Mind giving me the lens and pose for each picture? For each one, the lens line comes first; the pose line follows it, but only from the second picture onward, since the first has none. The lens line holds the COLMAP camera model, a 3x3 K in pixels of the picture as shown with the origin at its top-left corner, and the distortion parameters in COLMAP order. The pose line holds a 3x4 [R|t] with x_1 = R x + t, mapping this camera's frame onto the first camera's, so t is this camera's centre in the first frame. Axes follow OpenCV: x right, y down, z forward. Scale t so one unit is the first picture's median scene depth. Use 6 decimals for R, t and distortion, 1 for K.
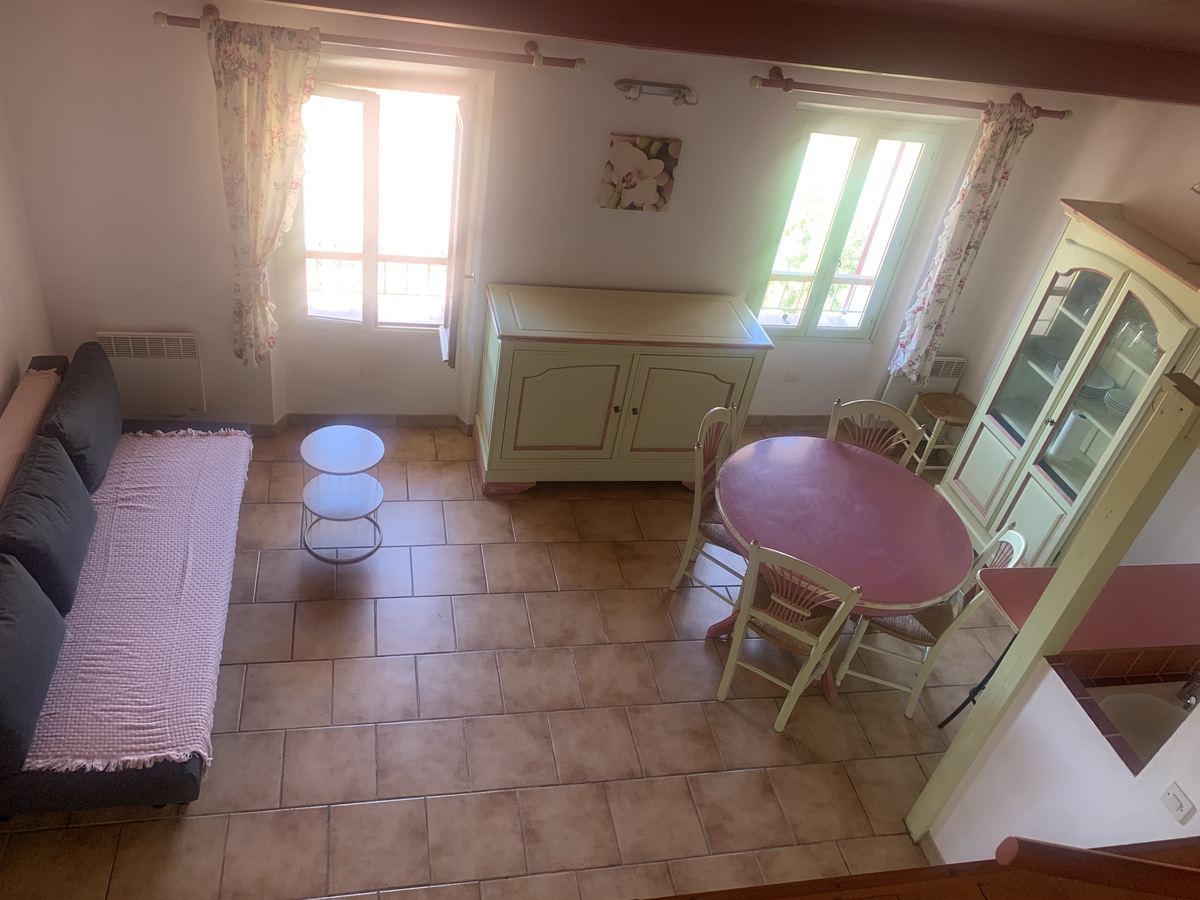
lens RADIAL K [[904.5, 0, 596.3], [0, 904.5, 461.4], [0, 0, 1]] dist [0.020406, -0.019236]
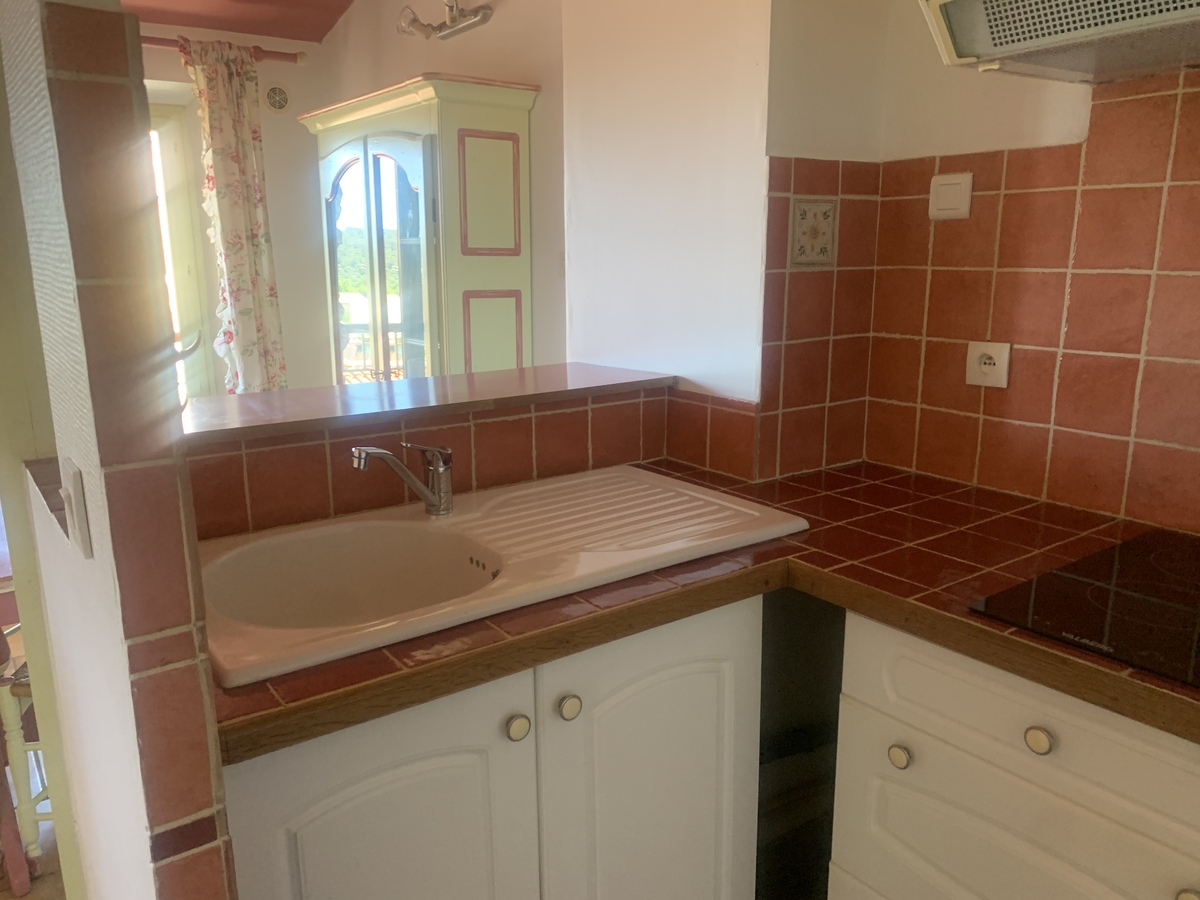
lens RADIAL K [[904.5, 0, 596.0], [0, 904.5, 453.3], [0, 0, 1]] dist [0.020406, -0.019236]
pose [[0.893592, -0.241376, 0.378458, 0.369052], [0.369724, 0.873898, -0.315607, 0.291578], [-0.254554, 0.421949, 0.870150, 0.381560]]
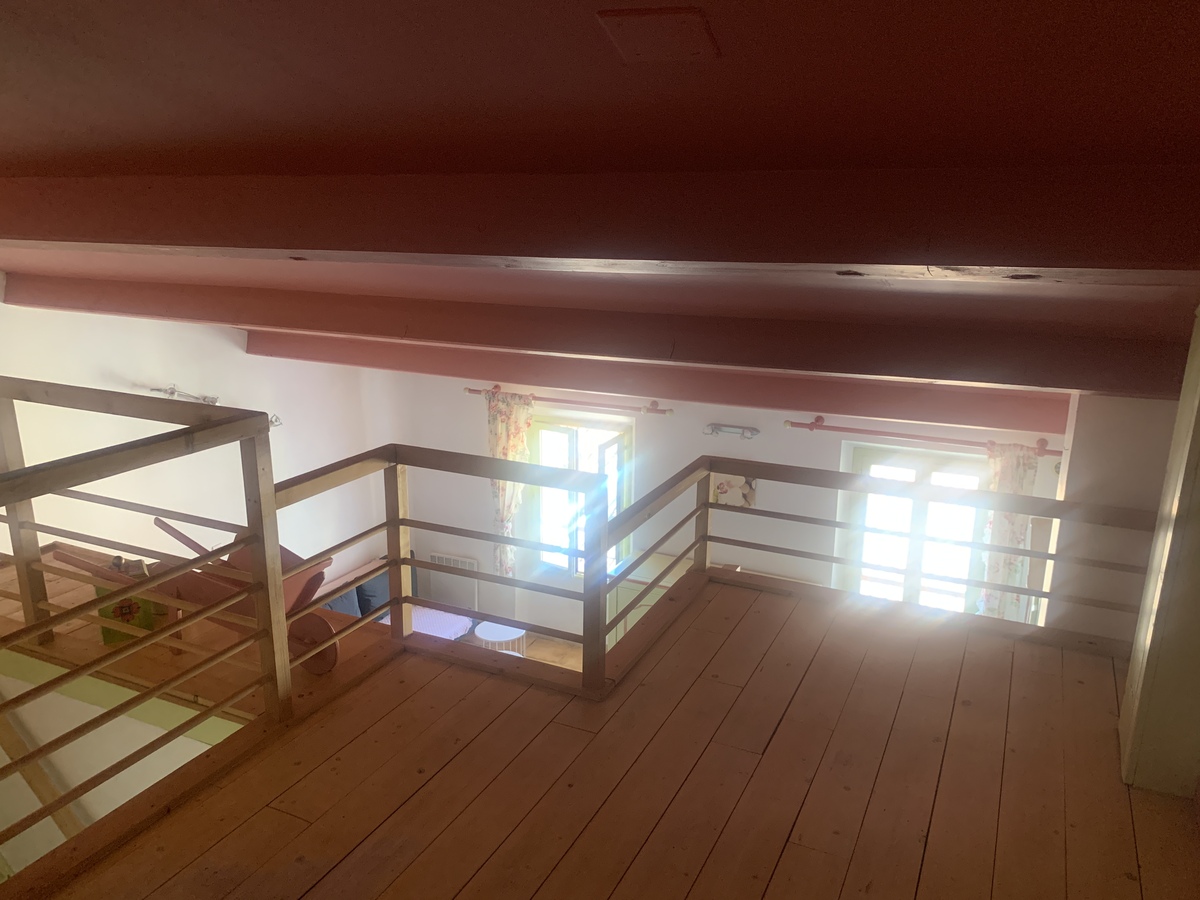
lens RADIAL K [[904.5, 0, 597.0], [0, 904.5, 450.0], [0, 0, 1]] dist [0.020406, -0.019236]
pose [[0.783772, 0.015711, -0.620850, 0.776390], [-0.275515, 0.904720, -0.324921, 0.158486], [0.556590, 0.425718, 0.713423, -0.165342]]
